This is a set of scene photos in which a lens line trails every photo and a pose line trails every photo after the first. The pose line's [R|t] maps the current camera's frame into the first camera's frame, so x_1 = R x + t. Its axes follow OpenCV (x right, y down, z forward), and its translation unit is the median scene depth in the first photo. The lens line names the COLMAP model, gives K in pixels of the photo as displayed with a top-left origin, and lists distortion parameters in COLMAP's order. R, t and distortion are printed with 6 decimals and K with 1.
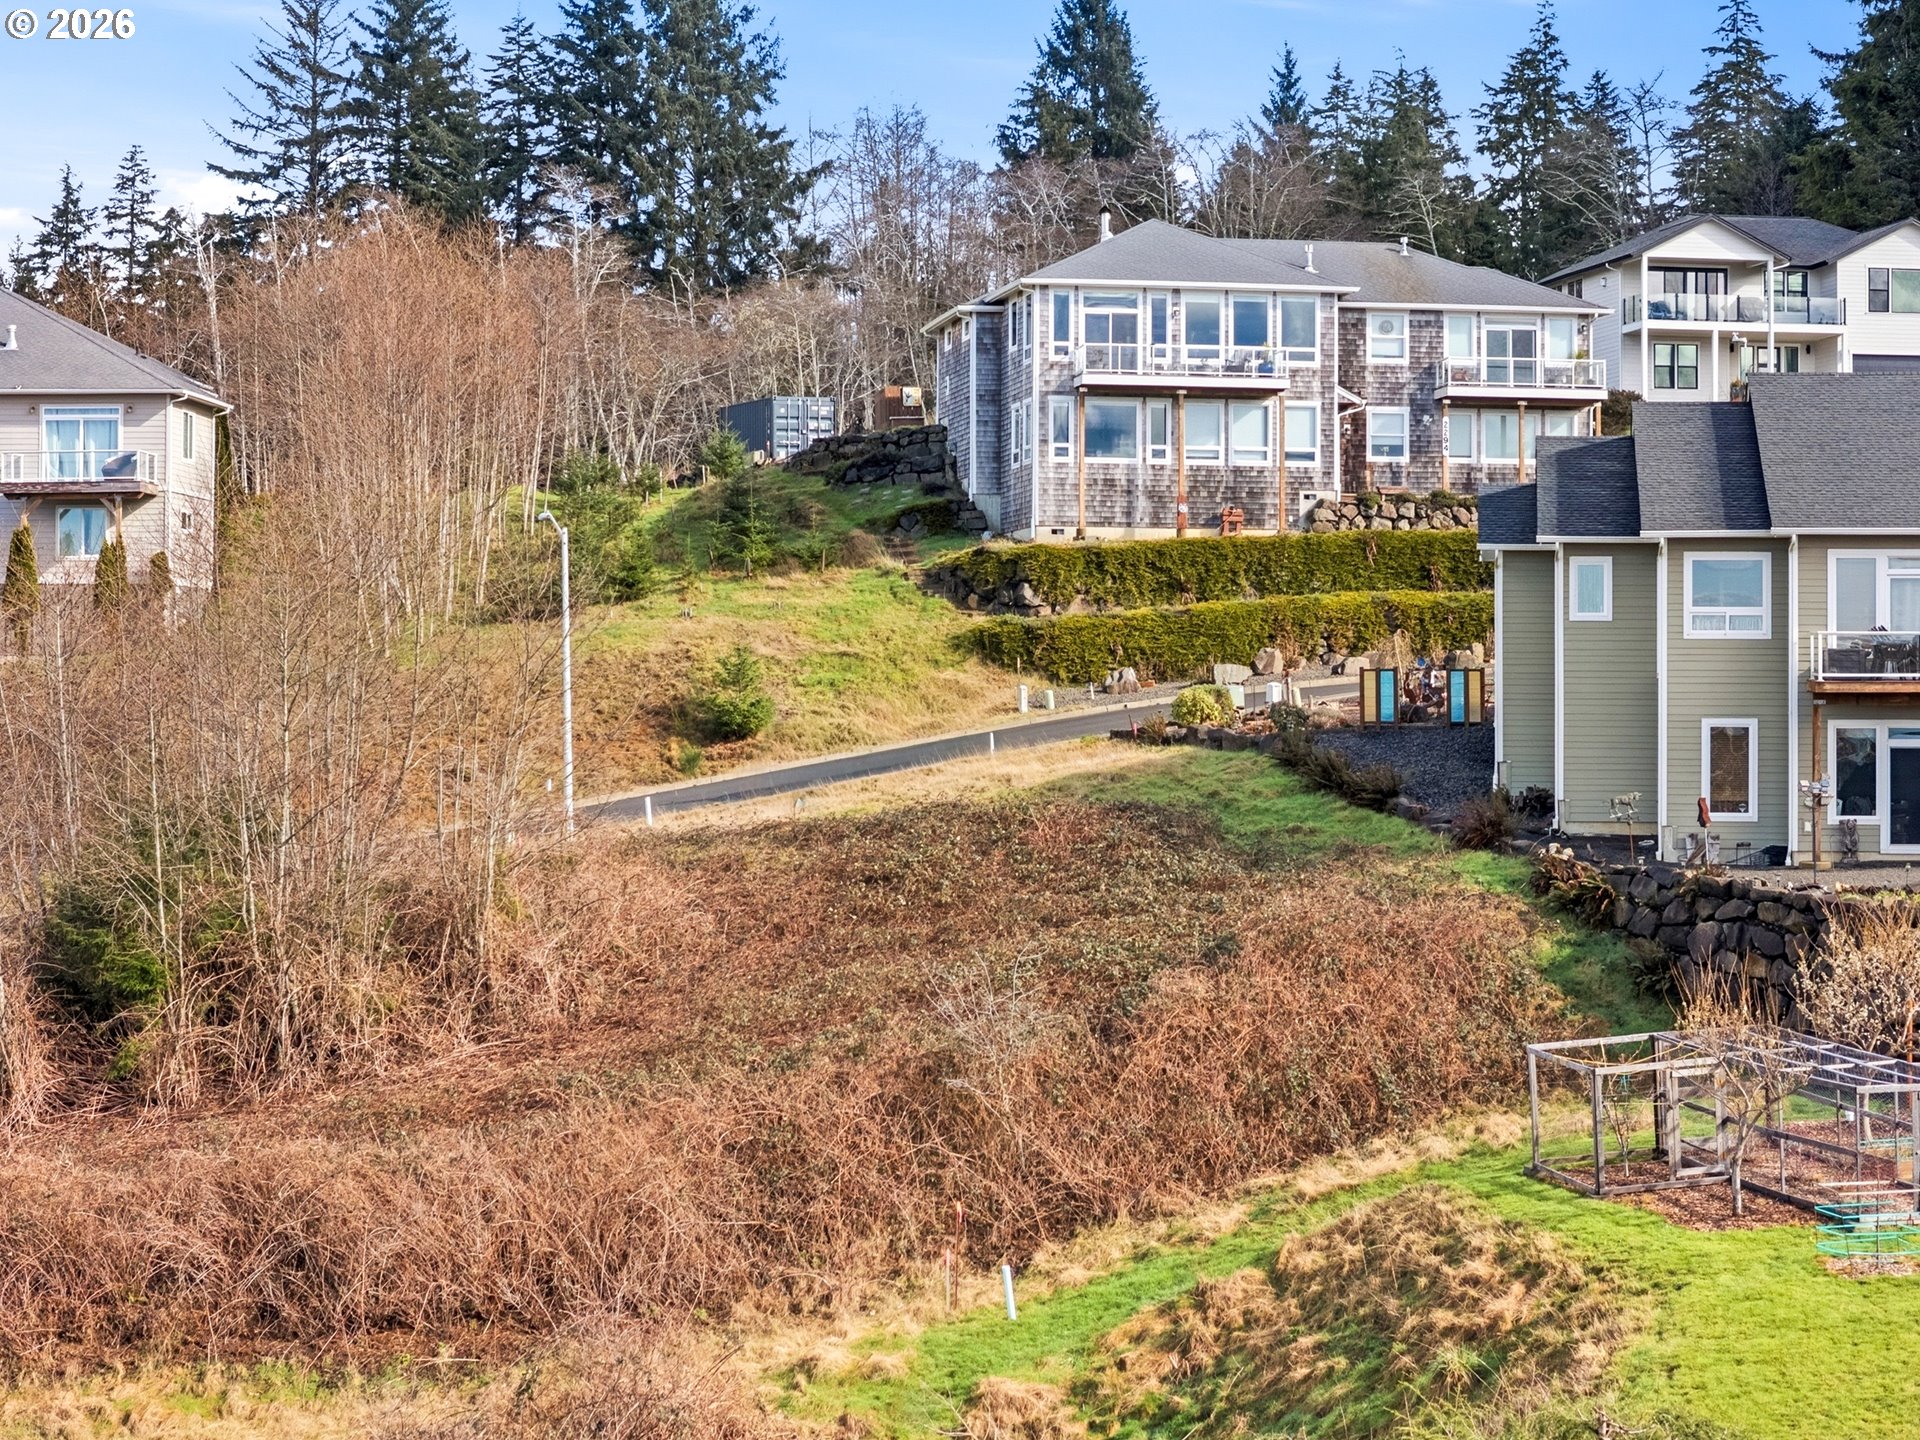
lens RADIAL K [[3861.4, 0, 951.0], [0, 3861.4, 735.0], [0, 0, 1]] dist [-0.121466, 0.000000]
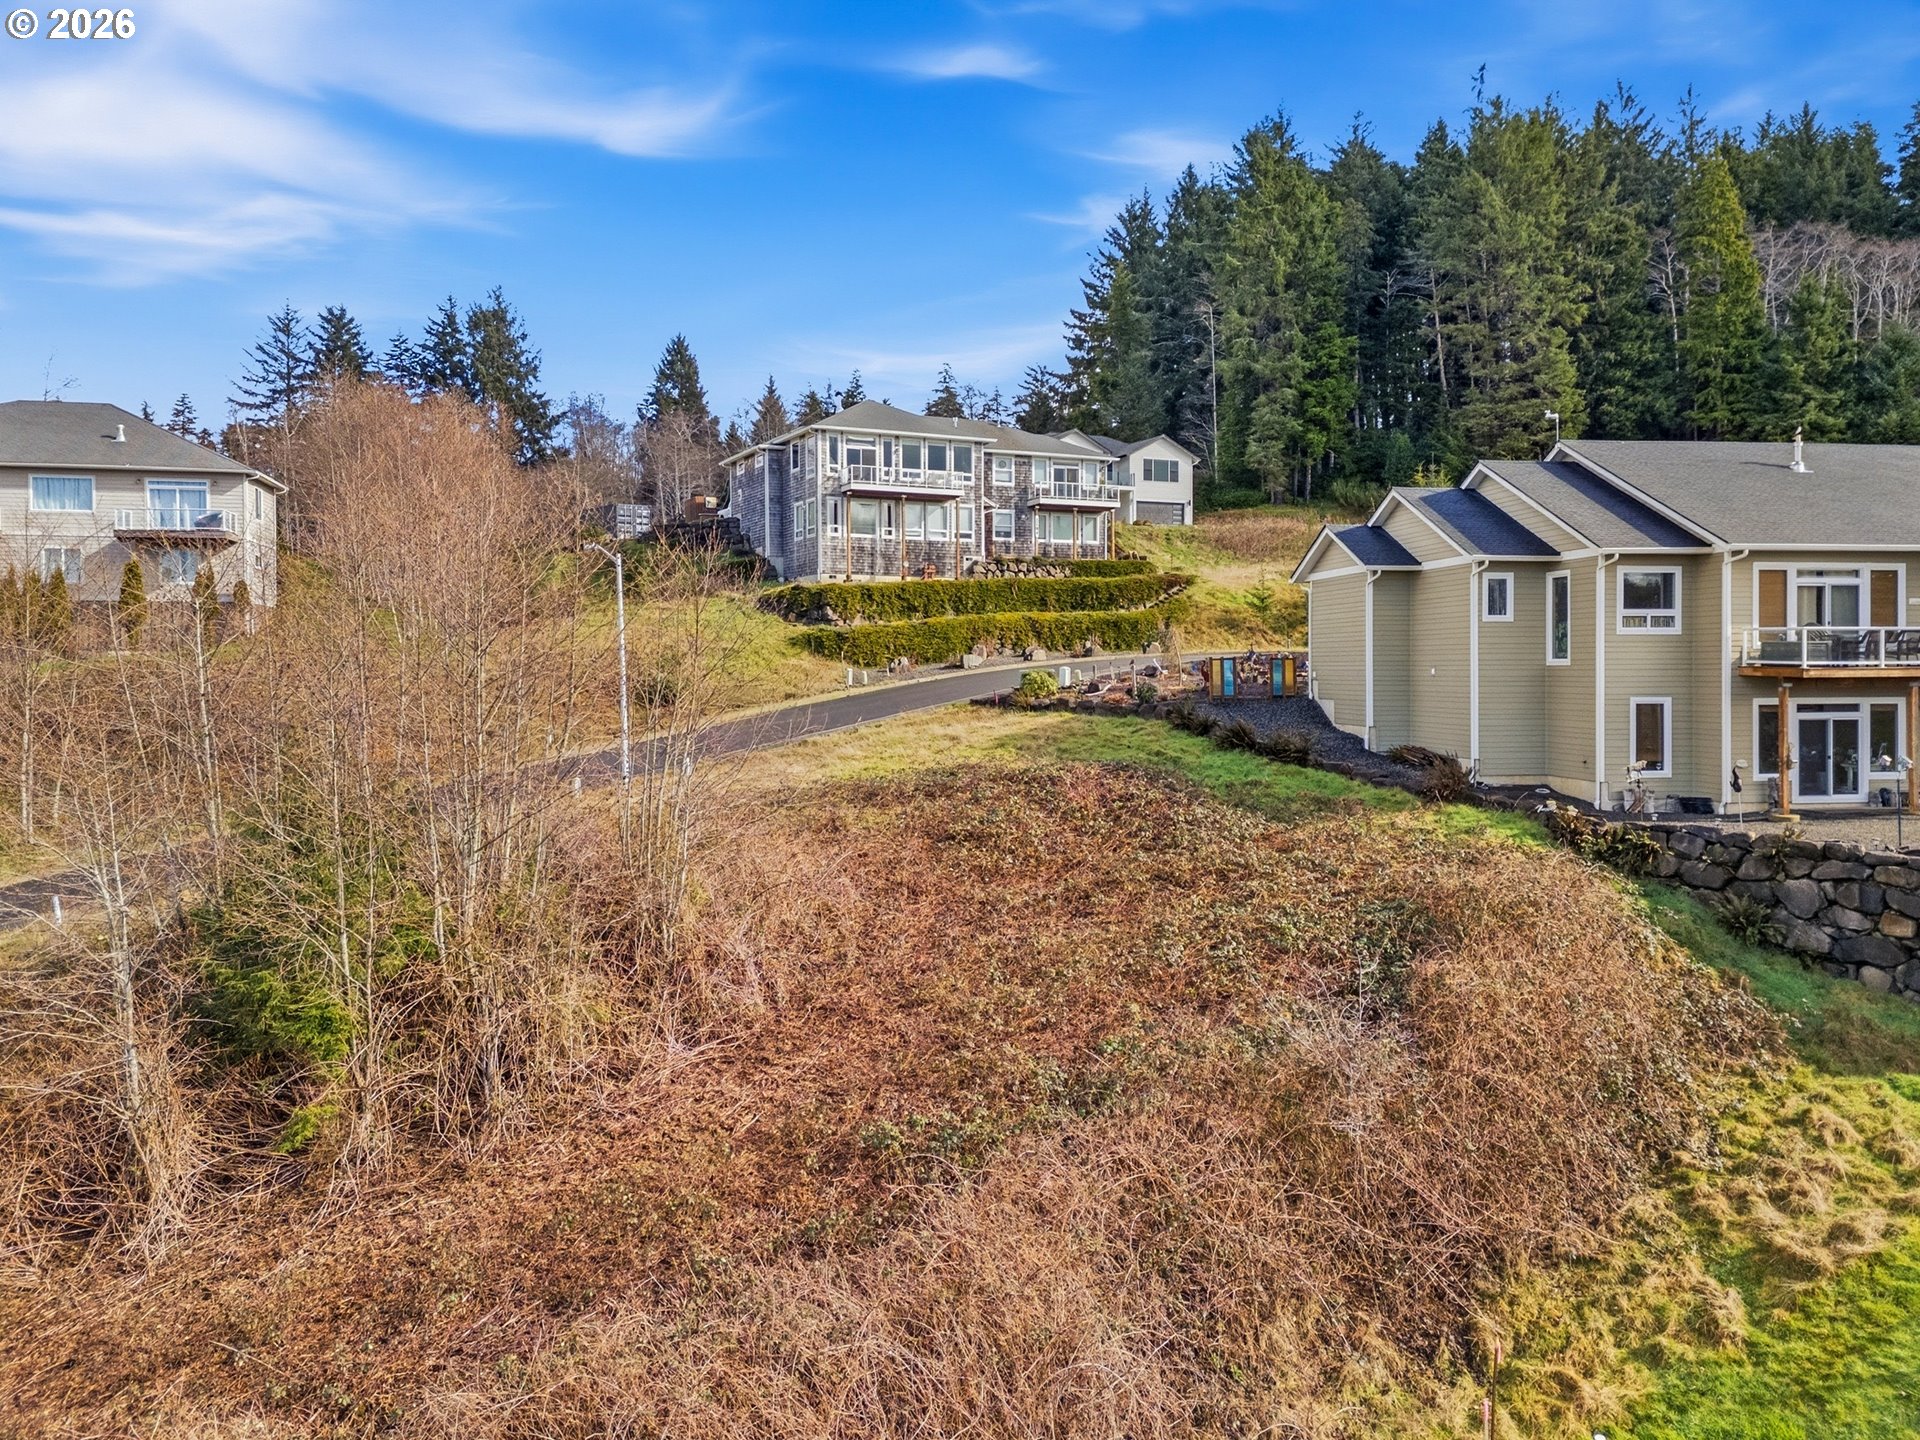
lens RADIAL K [[1412.3, 0, 945.8], [0, 1412.3, 701.2], [0, 0, 1]] dist [0.083886, -0.062851]
pose [[0.960753, -0.013977, 0.277052, -0.097311], [0.009348, 0.999794, 0.018022, -0.008682], [-0.277247, -0.014725, 0.960686, 0.385806]]
